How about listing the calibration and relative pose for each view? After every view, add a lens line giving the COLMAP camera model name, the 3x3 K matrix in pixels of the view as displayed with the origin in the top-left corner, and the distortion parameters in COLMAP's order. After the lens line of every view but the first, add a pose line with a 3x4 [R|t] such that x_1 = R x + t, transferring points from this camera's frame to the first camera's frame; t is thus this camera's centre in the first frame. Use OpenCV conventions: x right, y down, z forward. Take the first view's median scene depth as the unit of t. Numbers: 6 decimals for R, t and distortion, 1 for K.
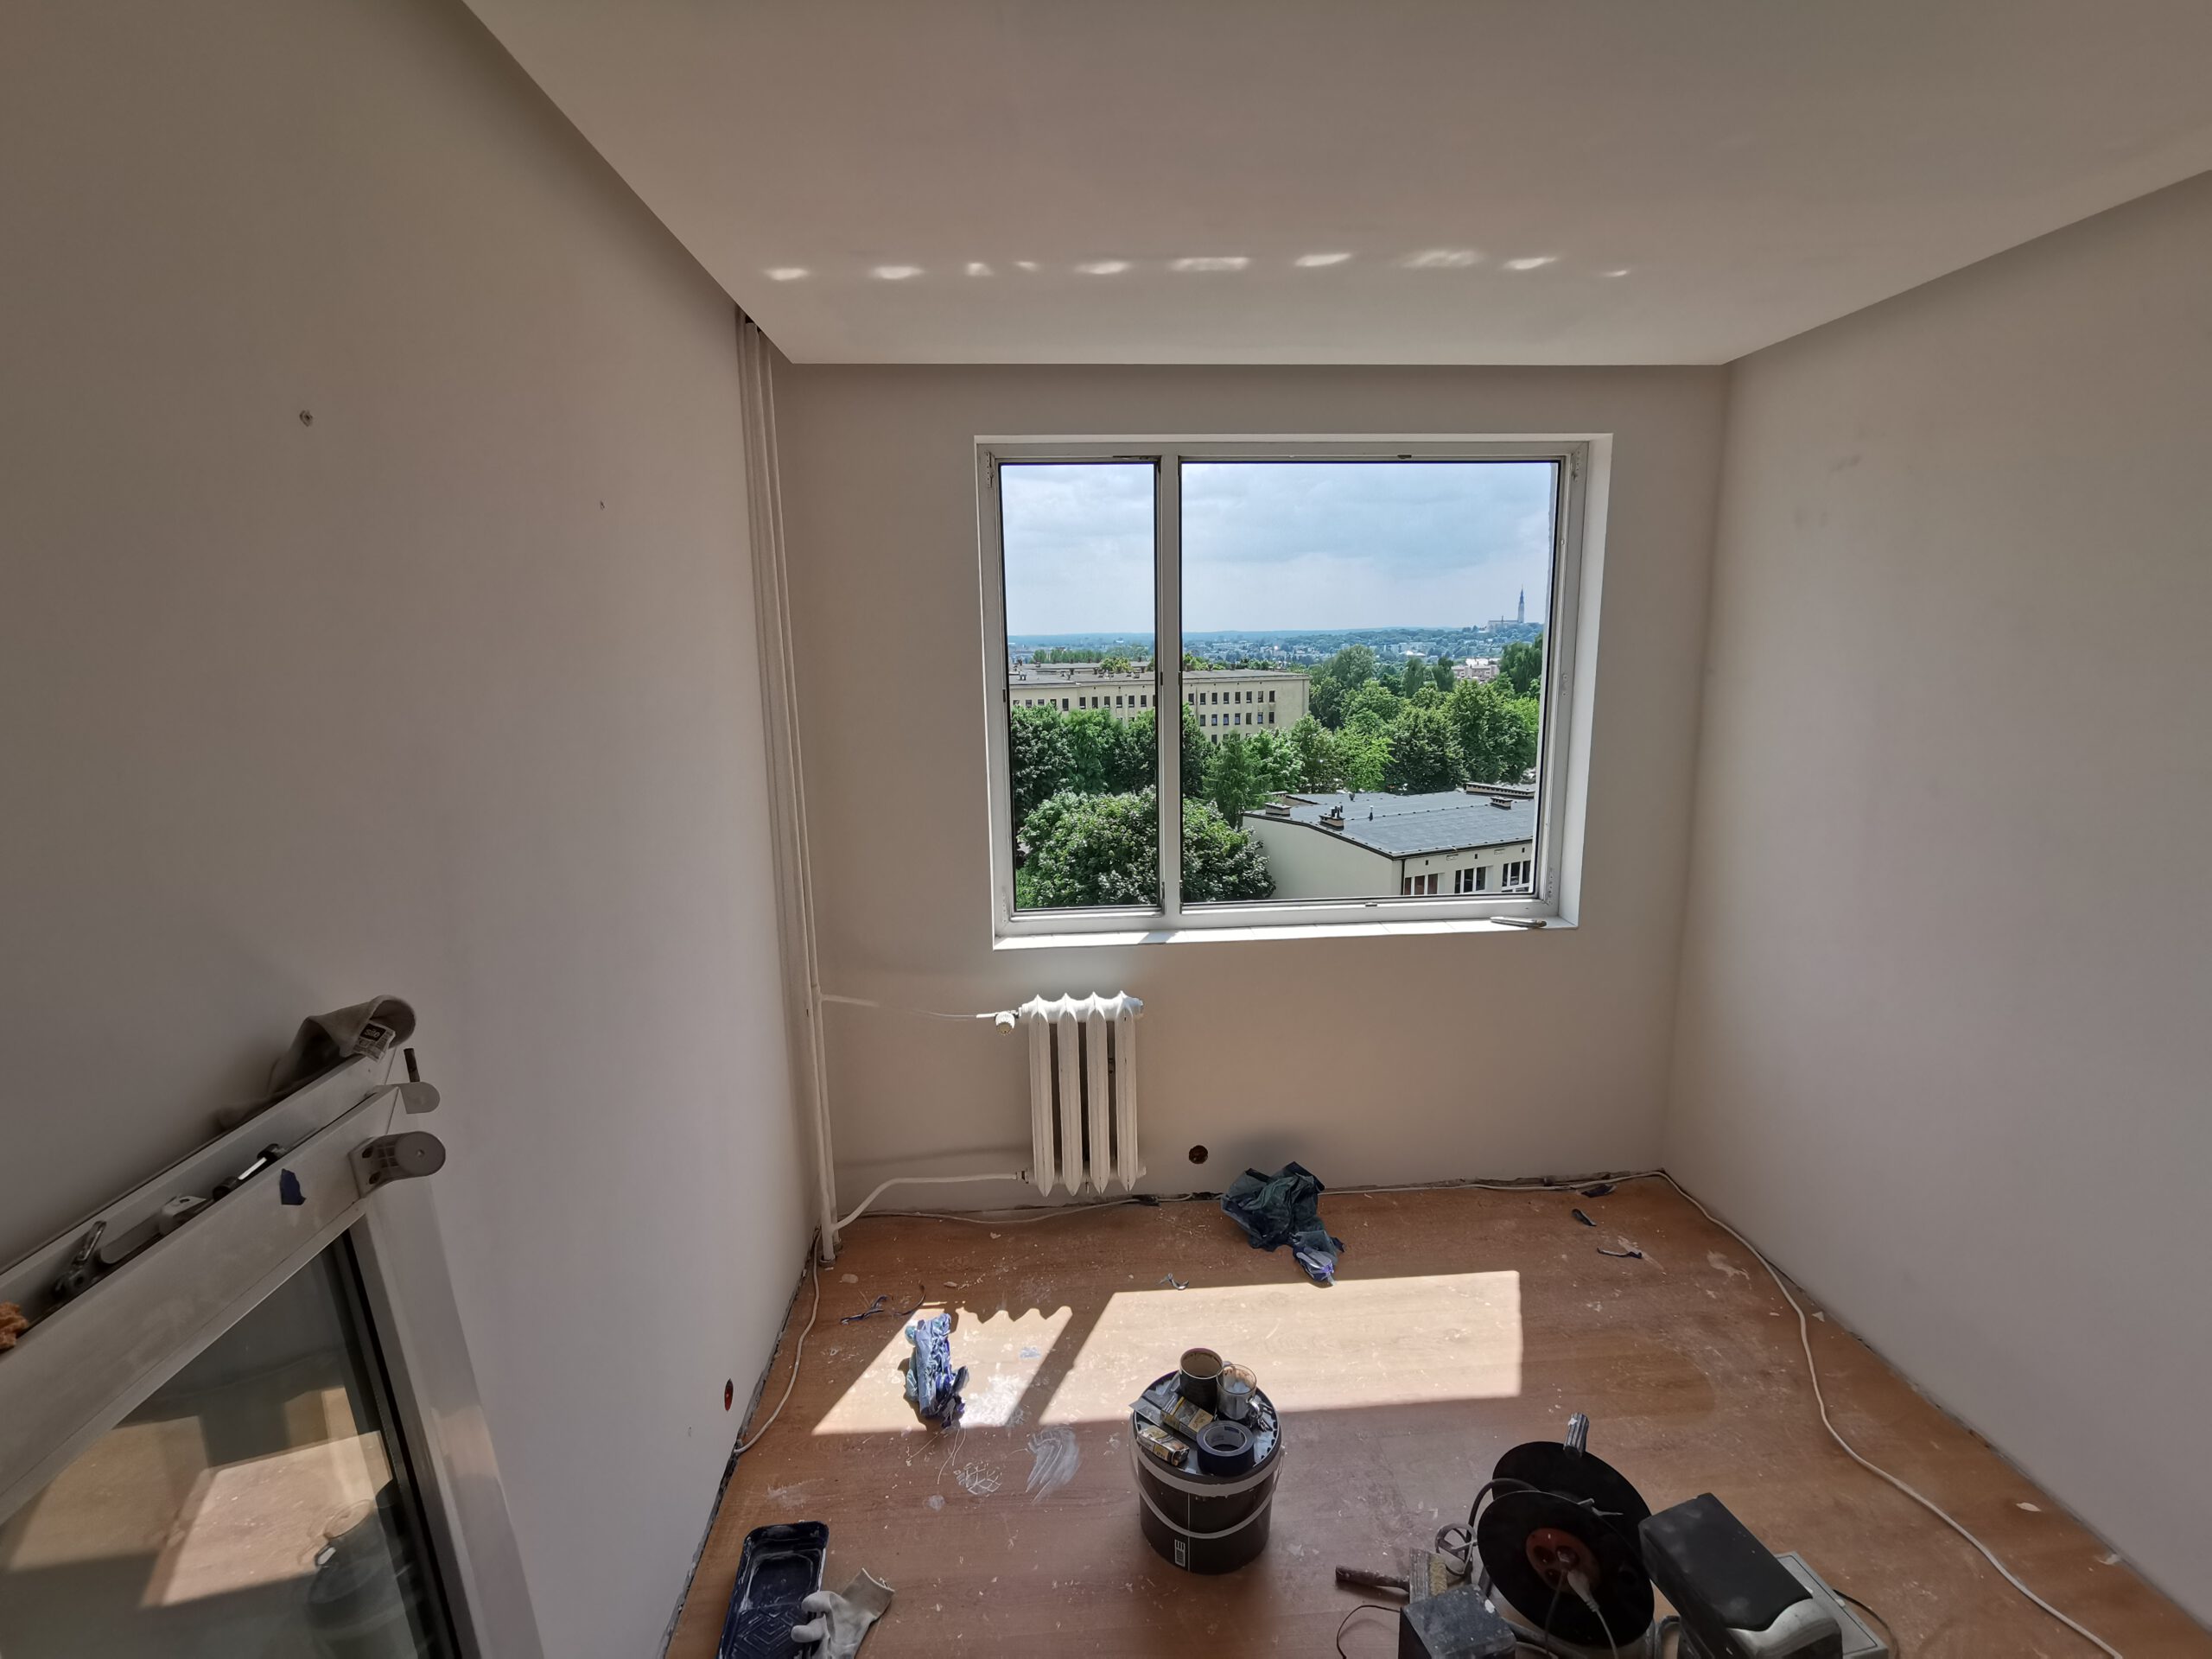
lens RADIAL K [[1022.8, 0, 1109.1], [0, 1022.8, 835.9], [0, 0, 1]] dist [0.001629, 0.007462]
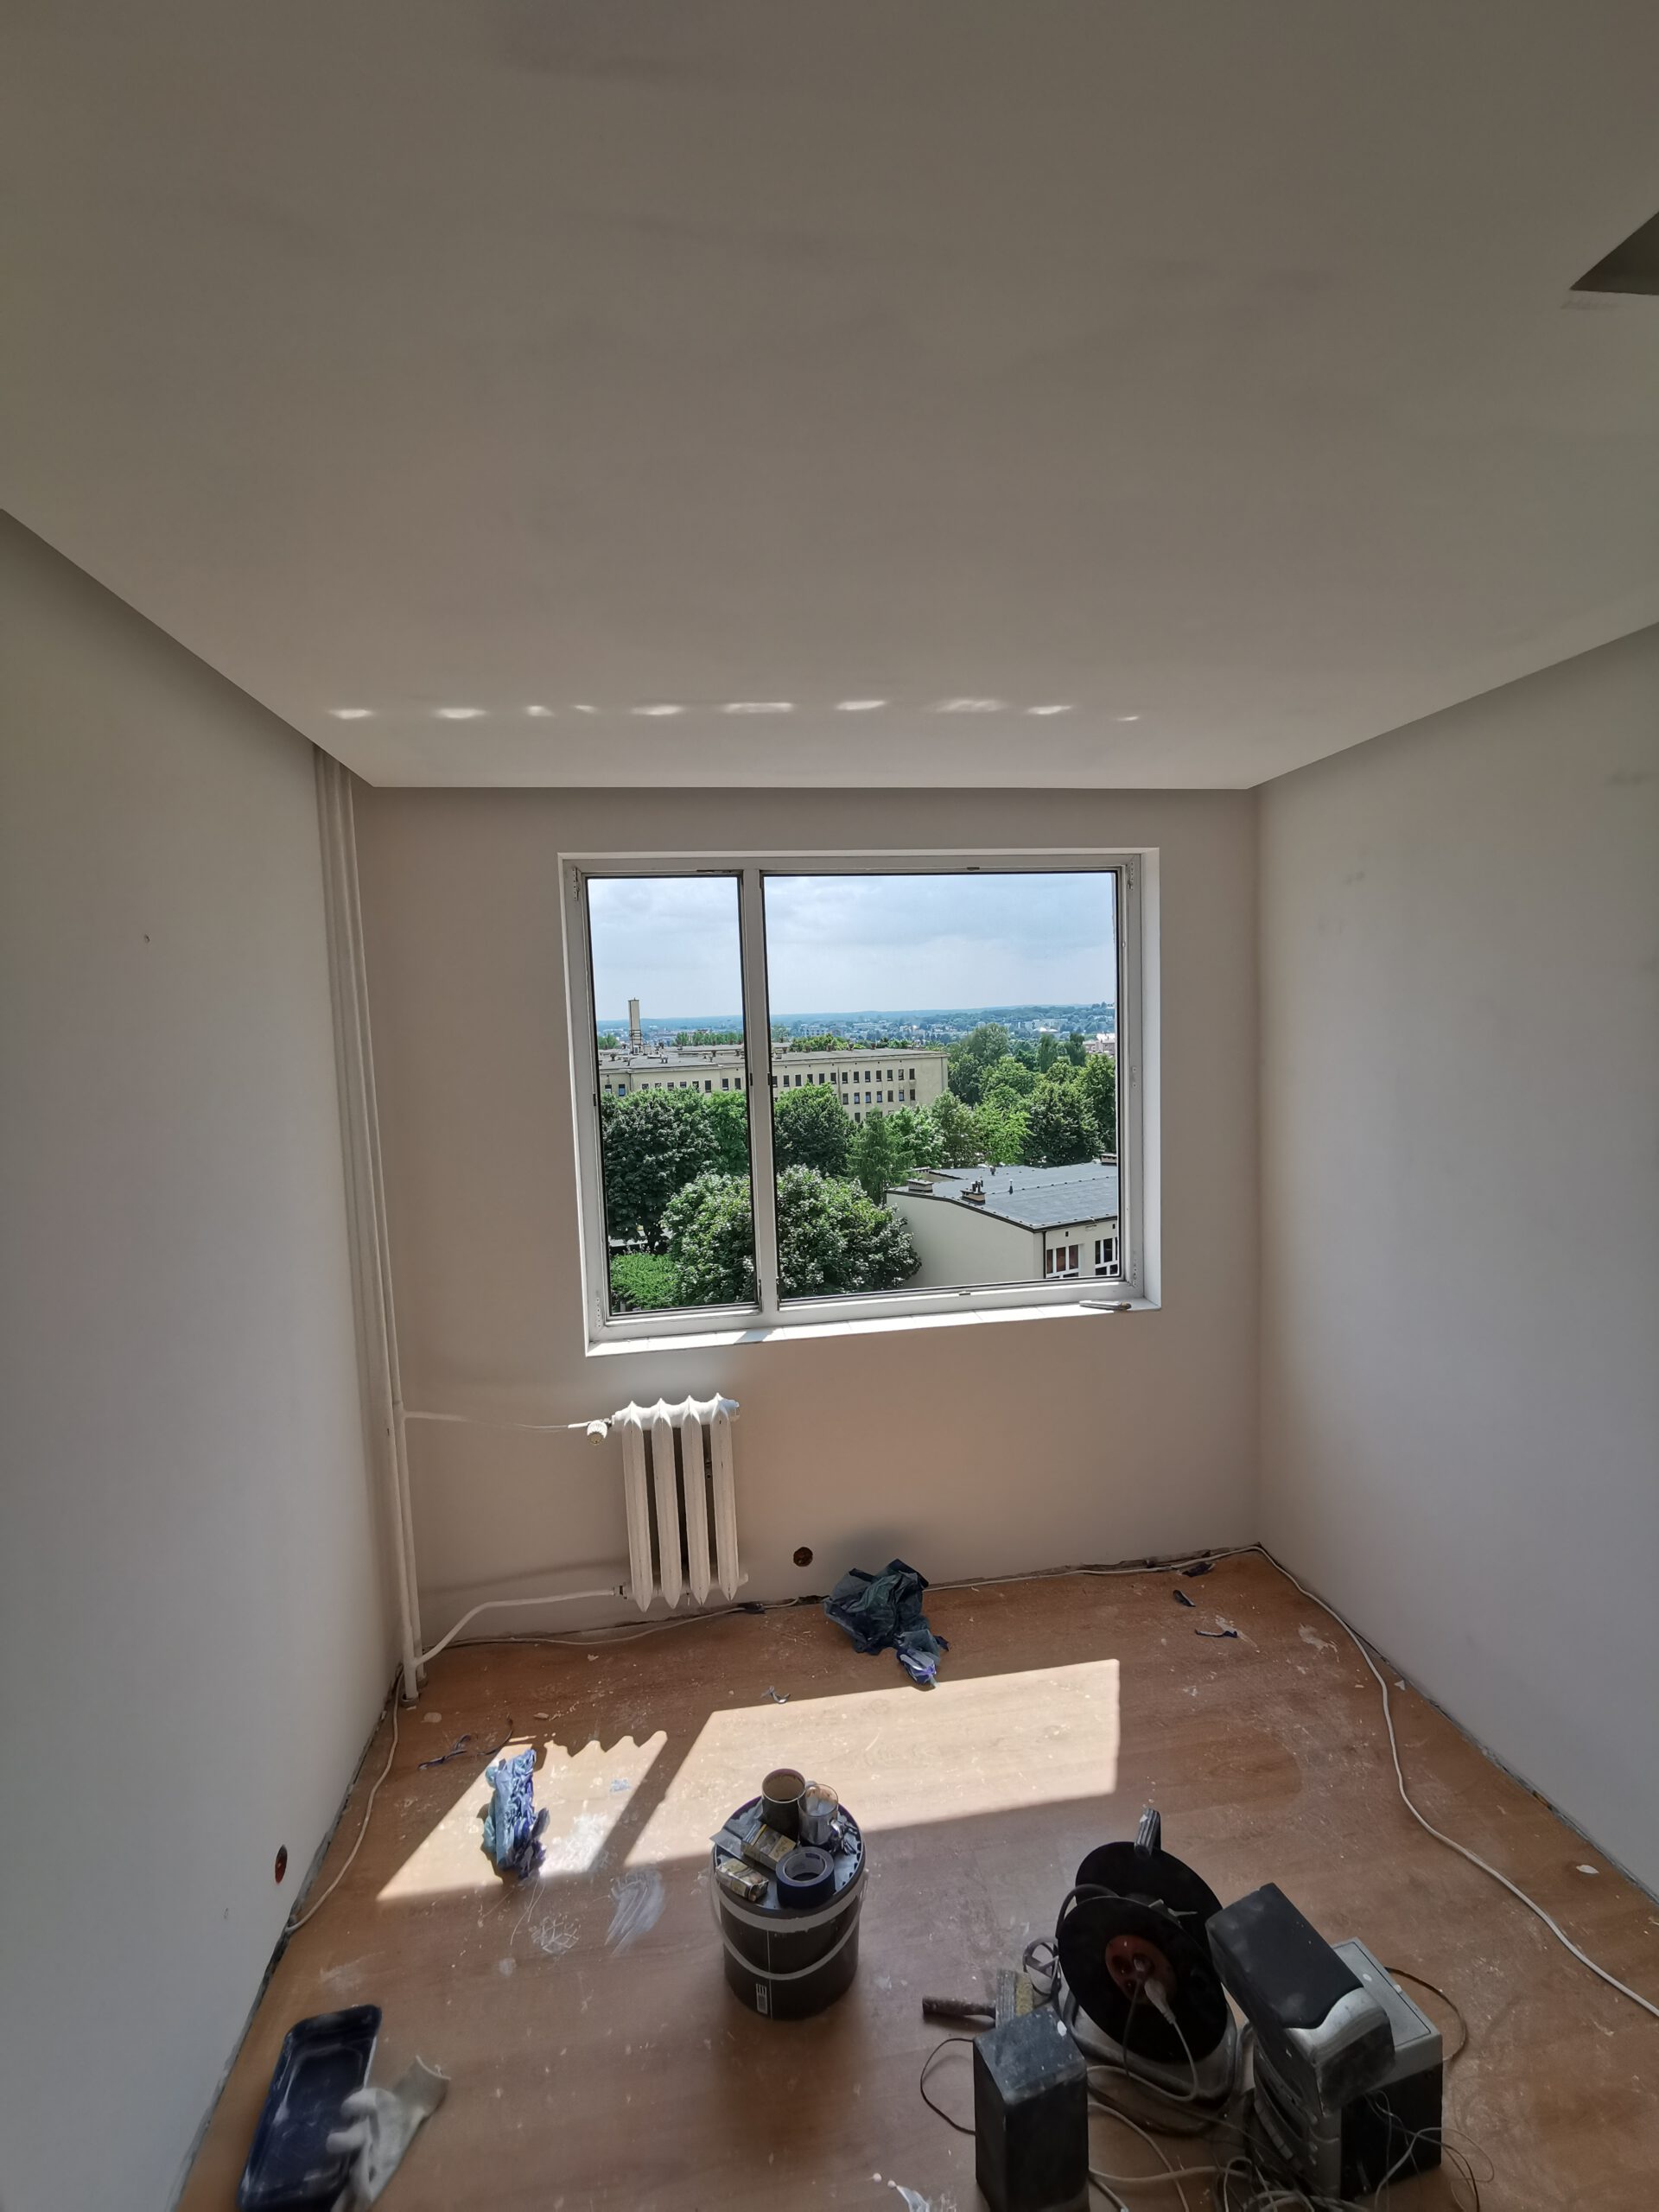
lens RADIAL K [[1022.8, 0, 839.5], [0, 1022.8, 1121.7], [0, 0, 1]] dist [0.001629, 0.007462]
pose [[0.996150, -0.026633, 0.083520, 0.055850], [0.034126, 0.995391, -0.089618, -0.018327], [-0.080749, 0.092123, 0.992468, -0.022439]]
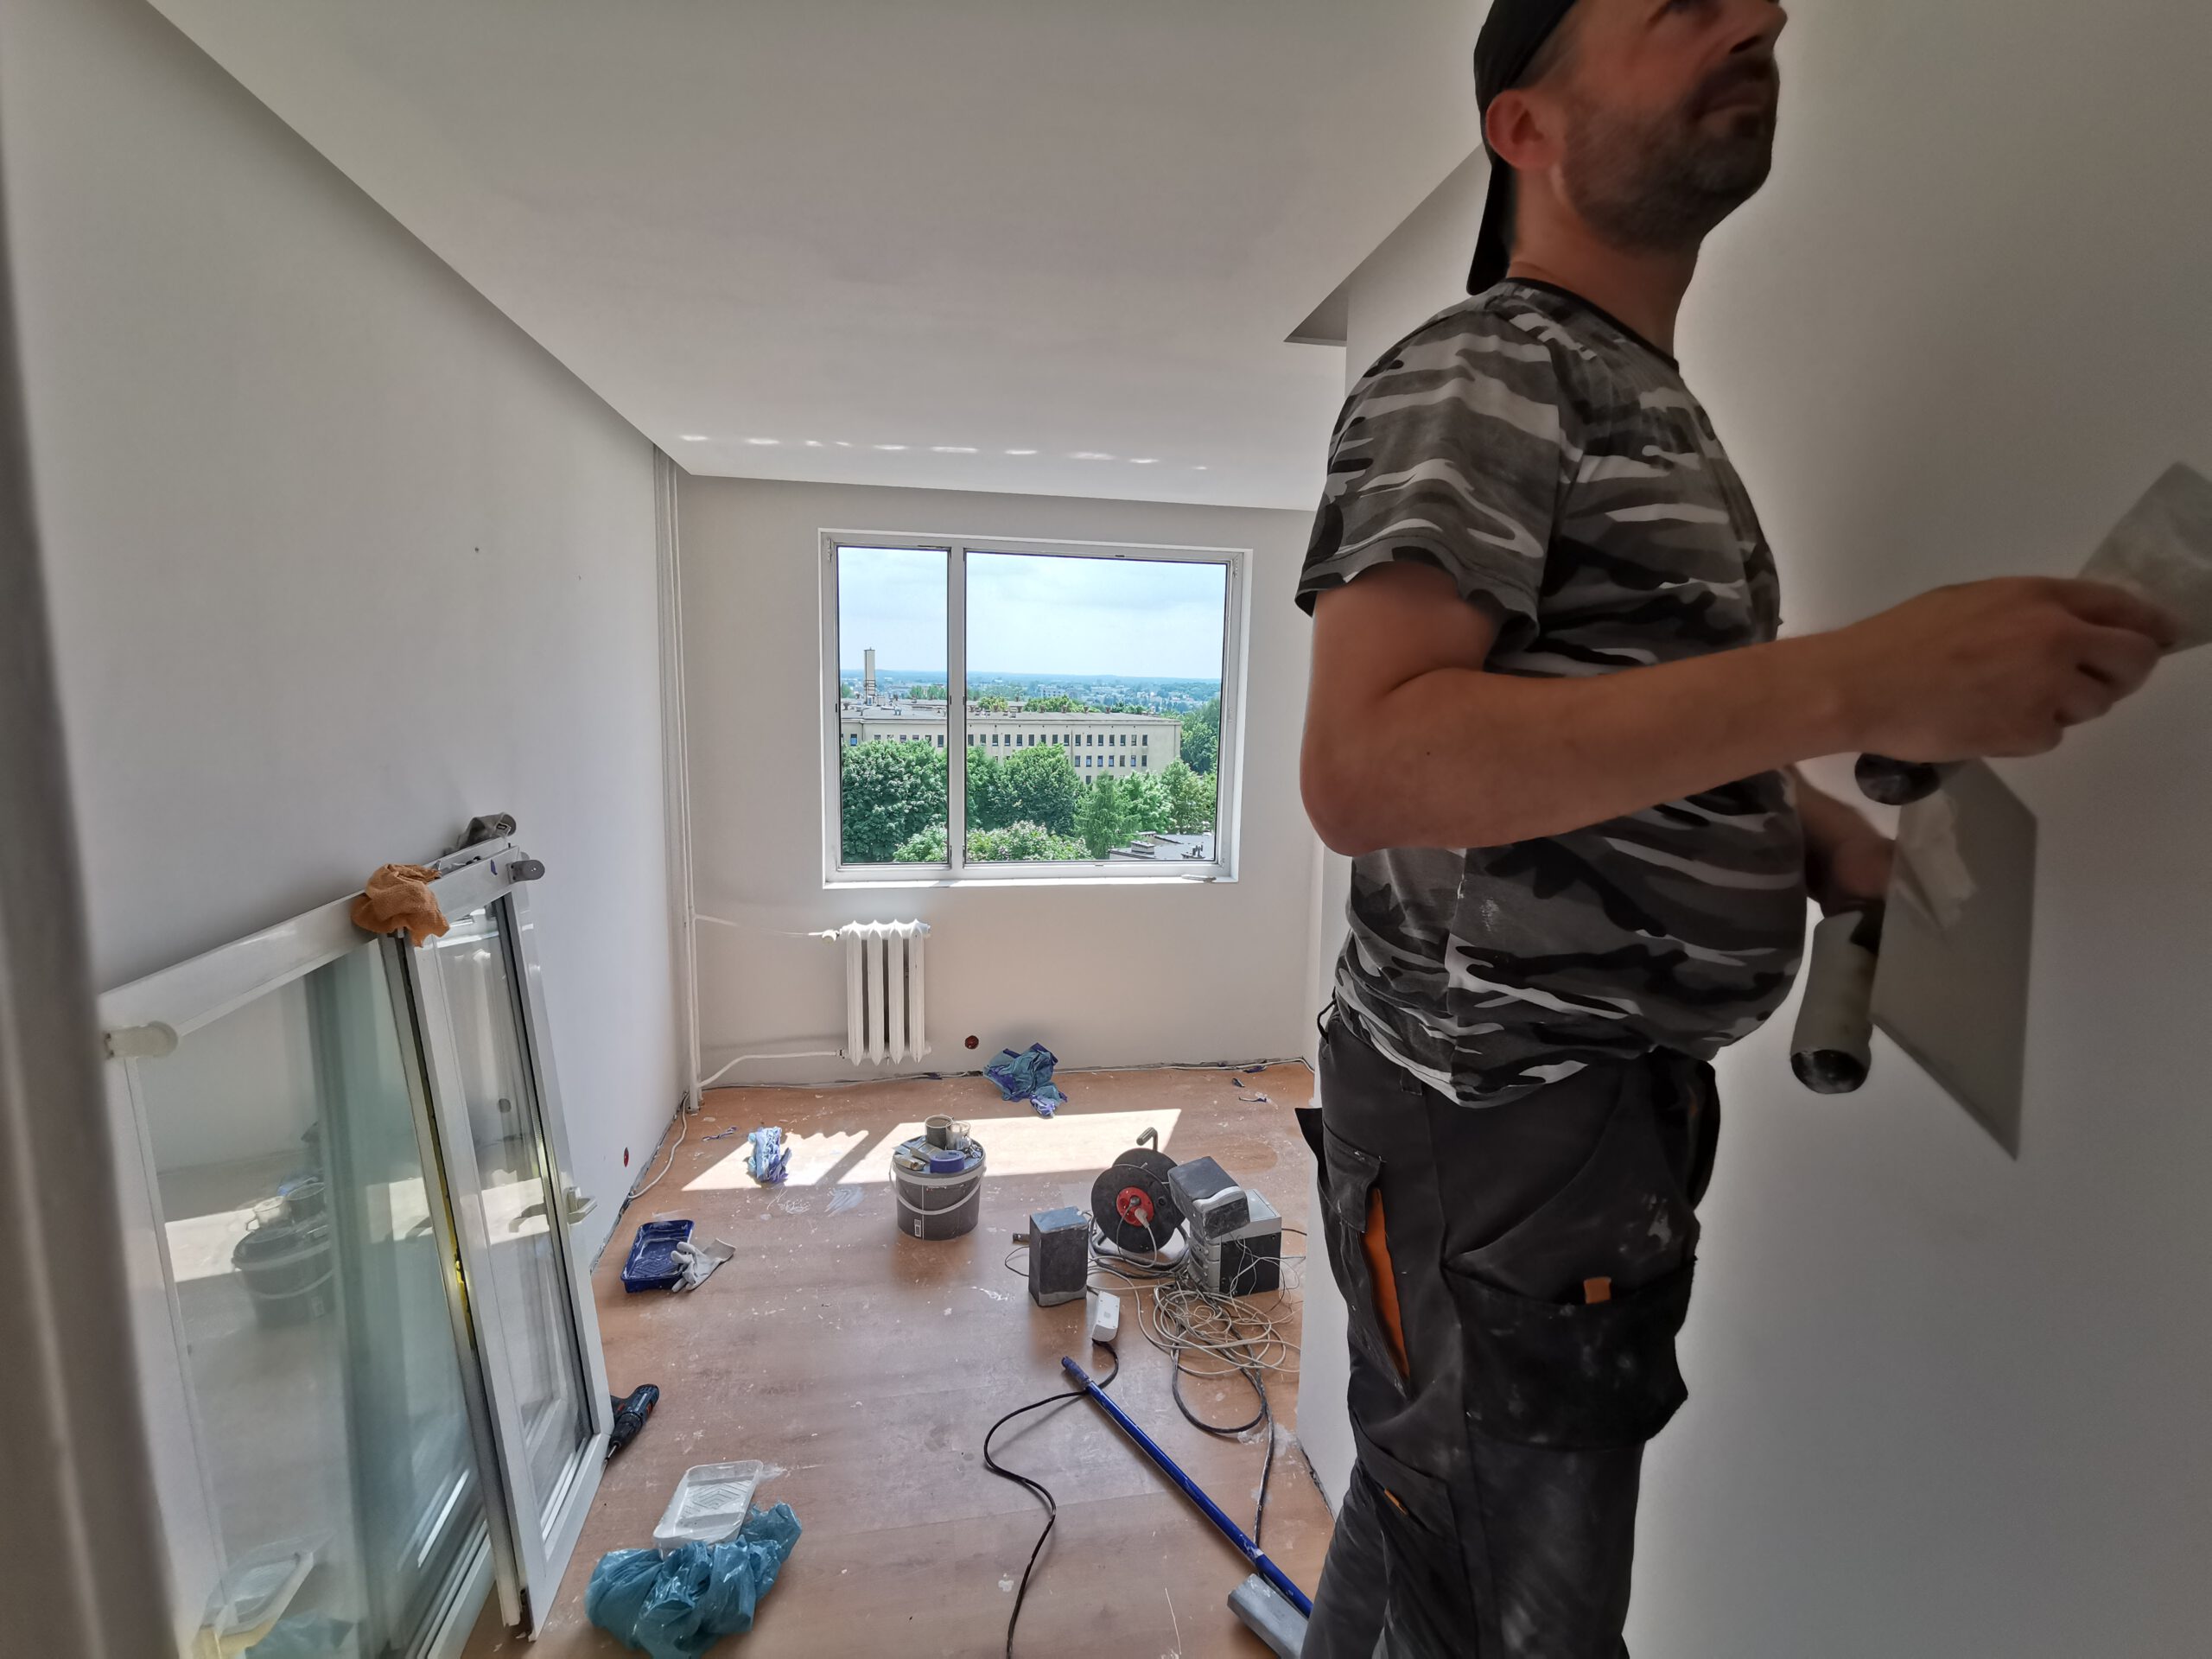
lens RADIAL K [[1022.8, 0, 1102.5], [0, 1022.8, 834.4], [0, 0, 1]] dist [0.001629, 0.007462]
pose [[0.993182, 0.021351, 0.114599, 0.107783], [-0.016652, 0.998987, -0.041813, 0.092338], [-0.115376, 0.039620, 0.992531, -0.450750]]
